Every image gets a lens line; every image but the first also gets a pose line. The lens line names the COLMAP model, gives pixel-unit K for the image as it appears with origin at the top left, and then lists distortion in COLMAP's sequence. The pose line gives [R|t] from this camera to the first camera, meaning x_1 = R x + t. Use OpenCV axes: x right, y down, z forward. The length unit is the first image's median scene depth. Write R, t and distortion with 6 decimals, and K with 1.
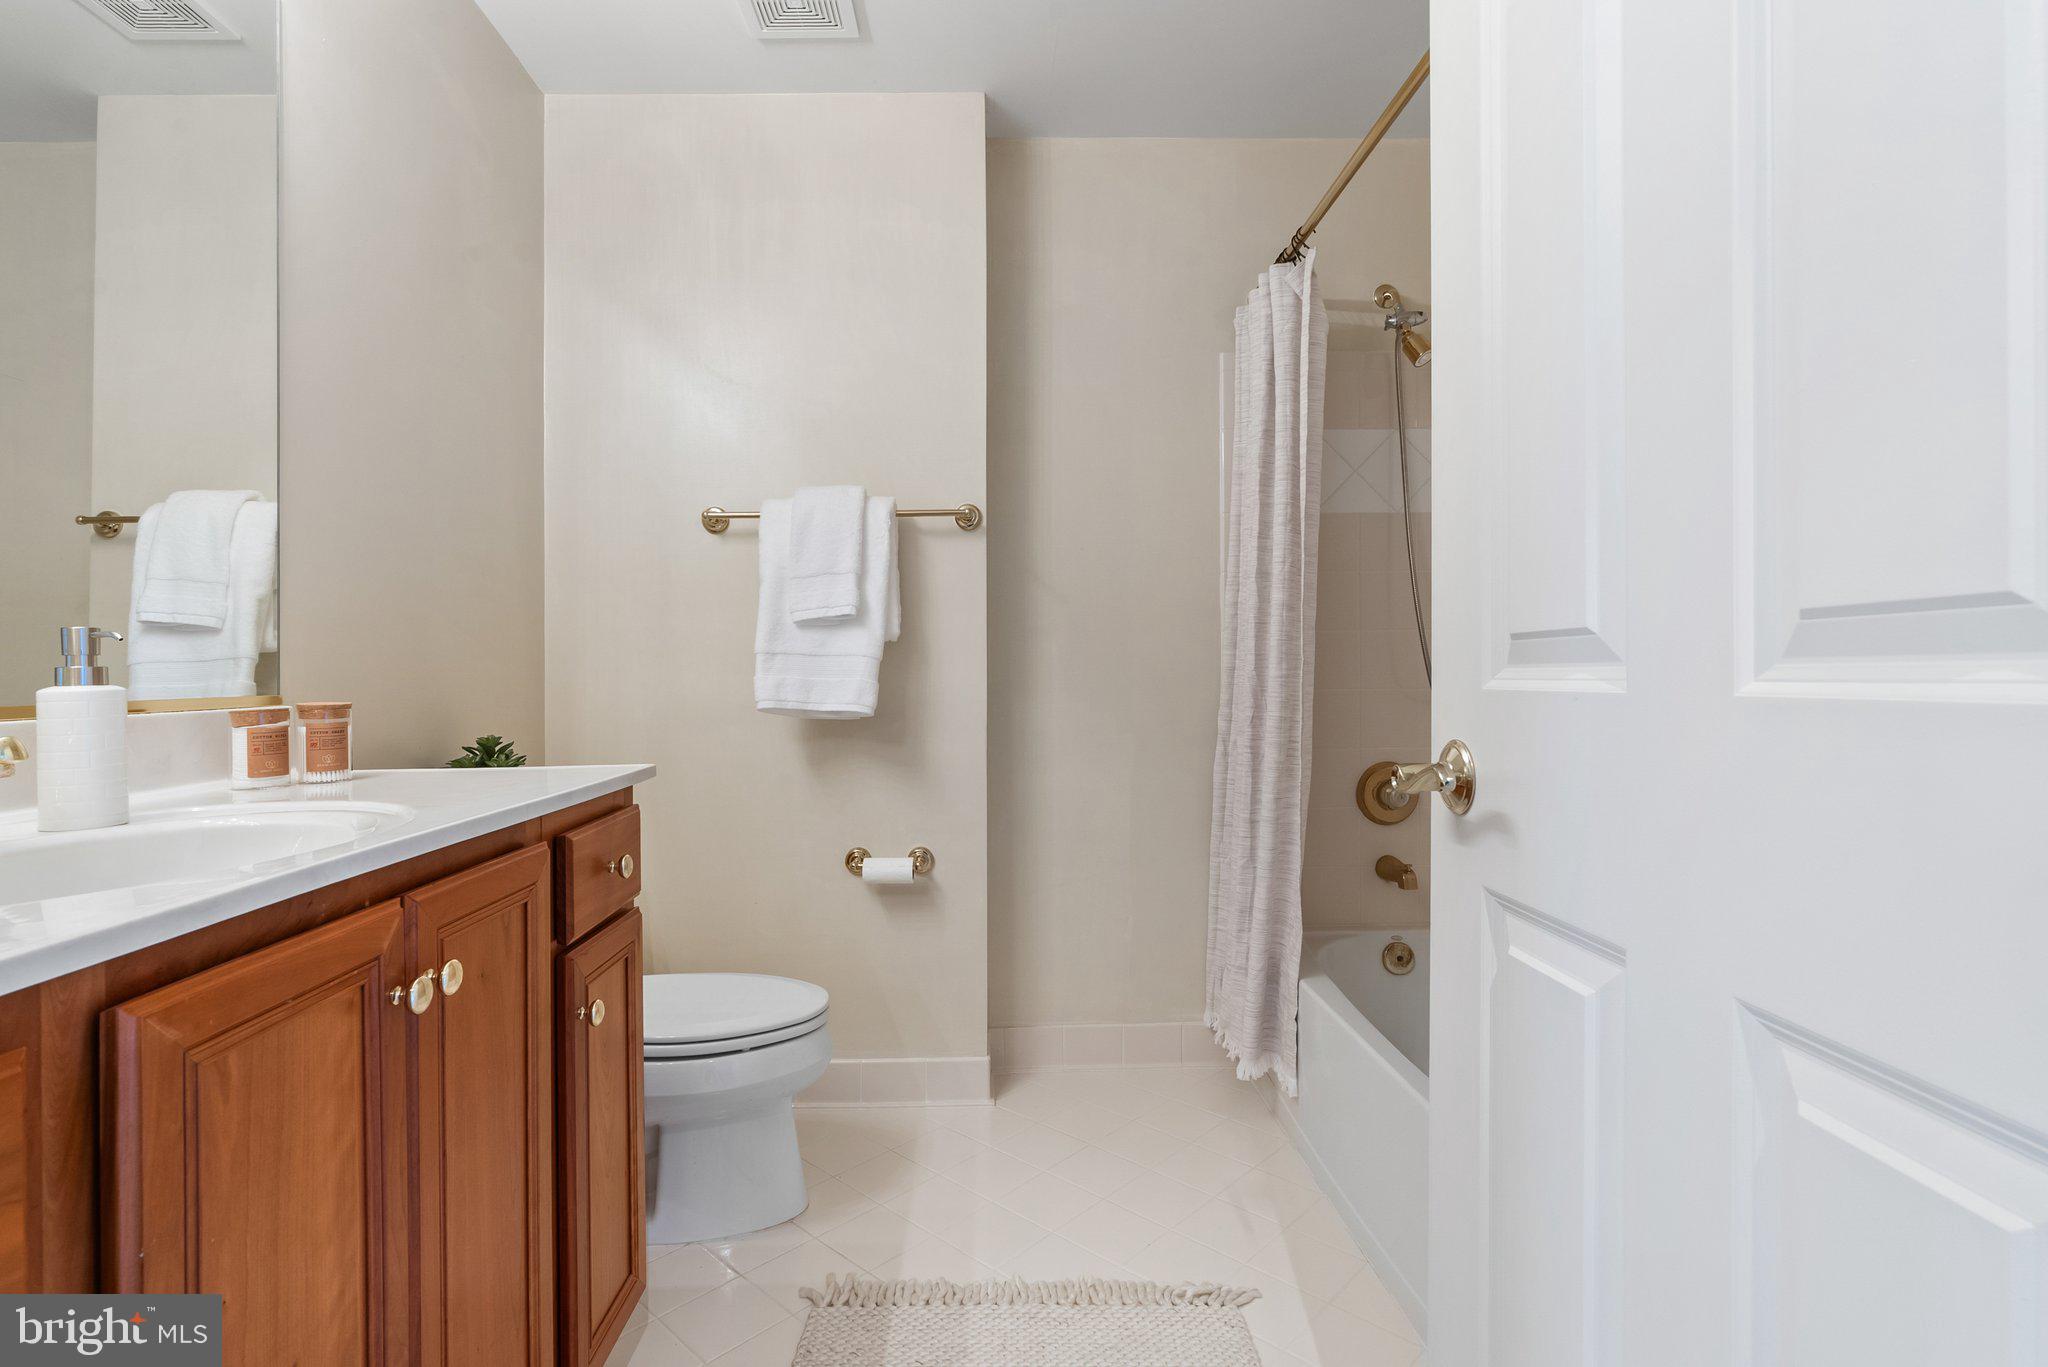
lens RADIAL K [[998.7, 0, 1029.5], [0, 998.7, 633.0], [0, 0, 1]] dist [0.000361, 0.000421]
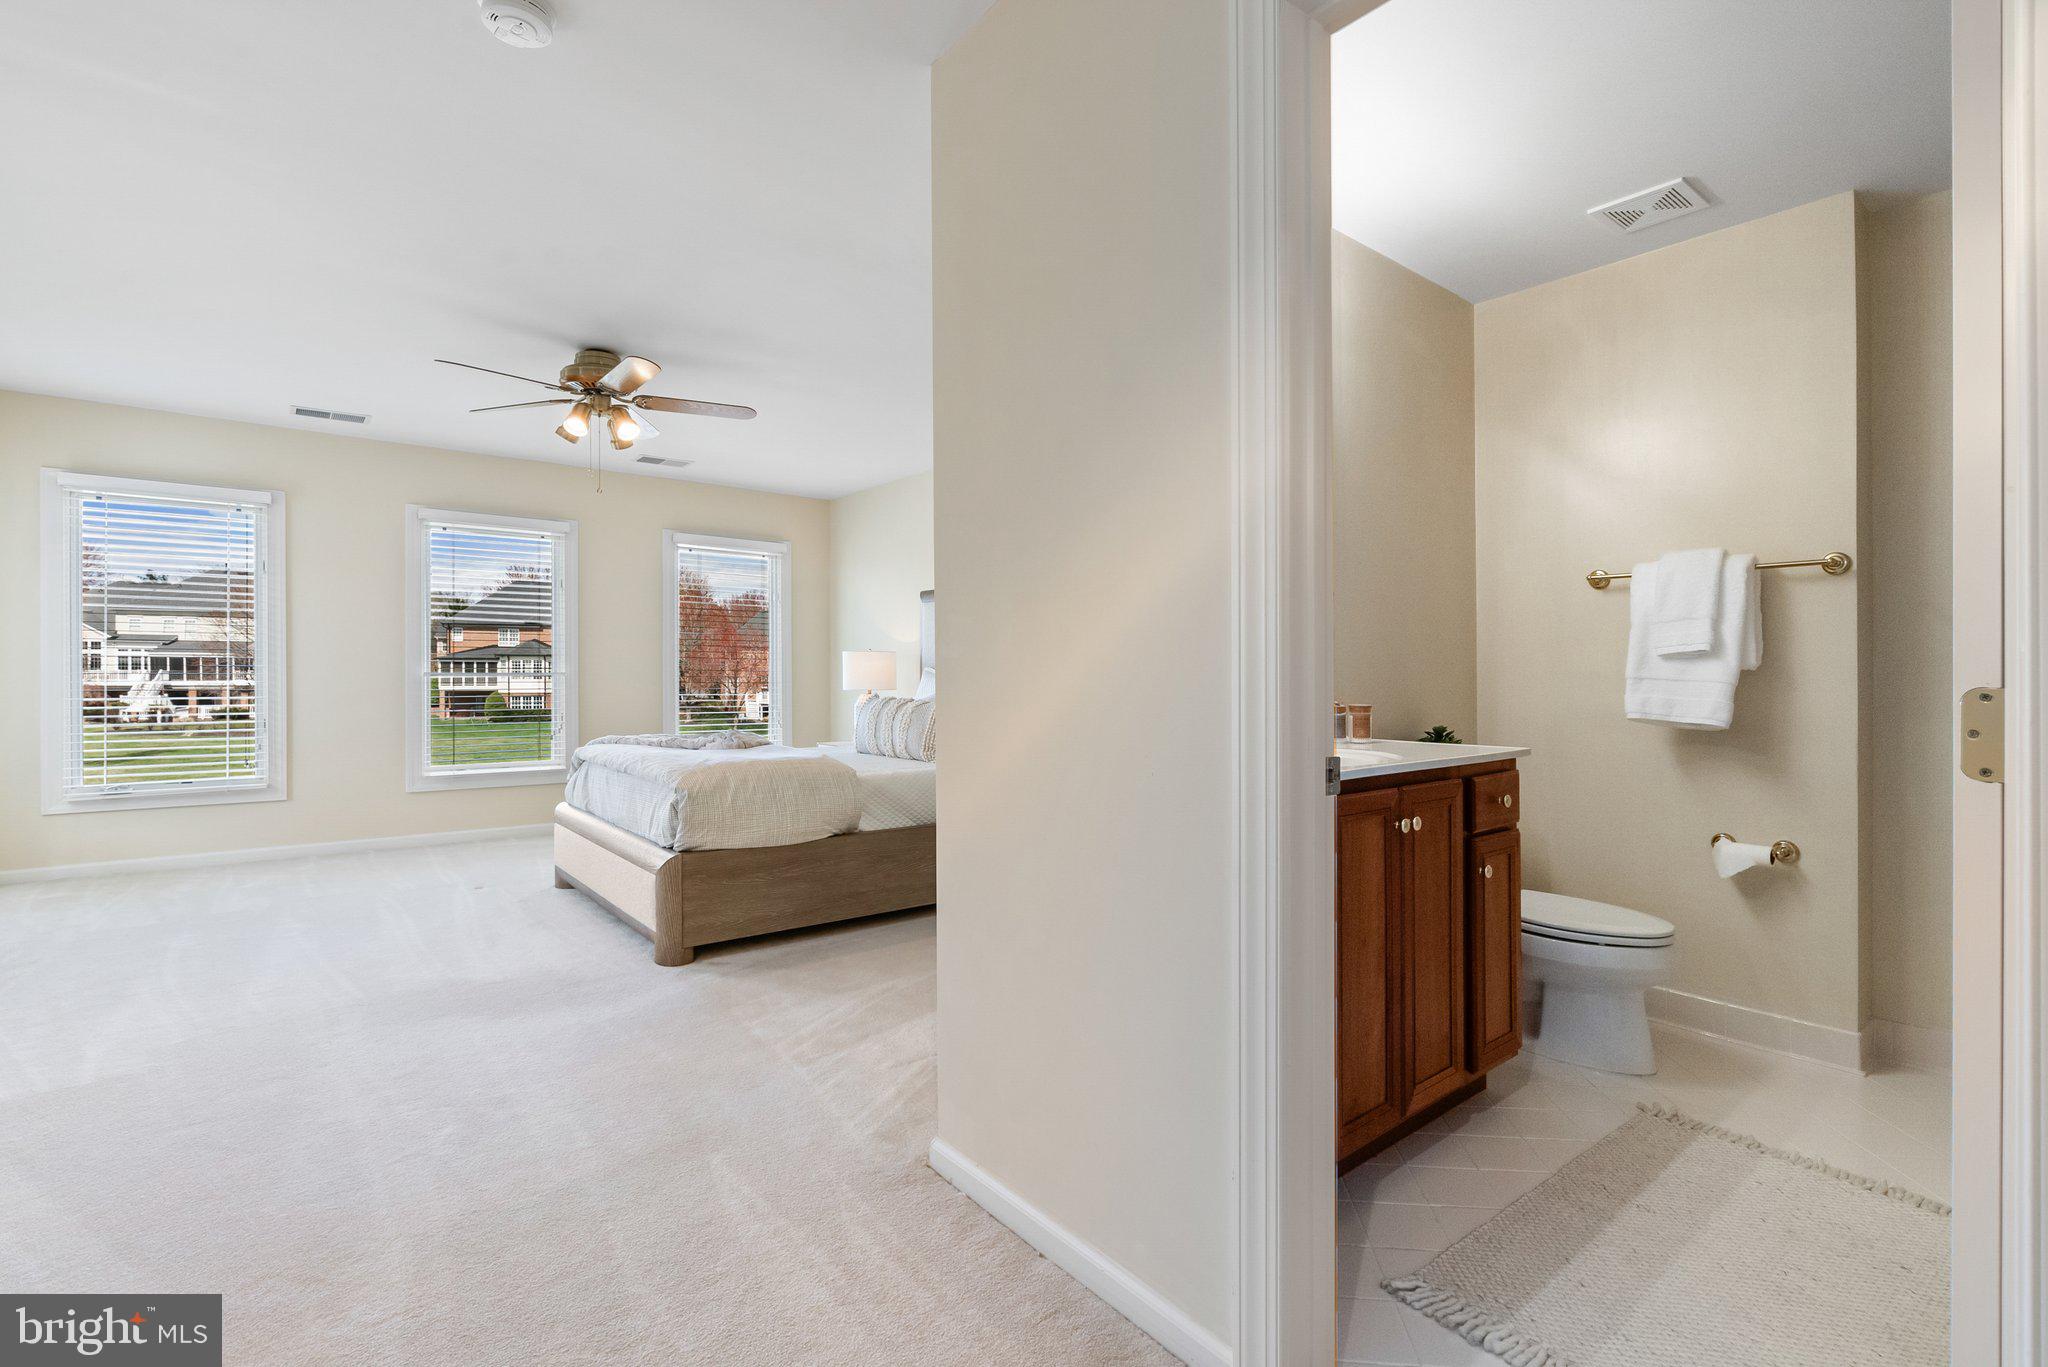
lens RADIAL K [[924.5, 0, 1024.0], [0, 924.5, 683.5], [0, 0, 1]] dist [-0.001874, 0.000239]
pose [[0.598573, 0.023589, -0.800721, 0.263110], [0.018138, 0.998911, 0.042987, -0.044335], [0.800863, -0.040255, 0.597493, -0.449108]]
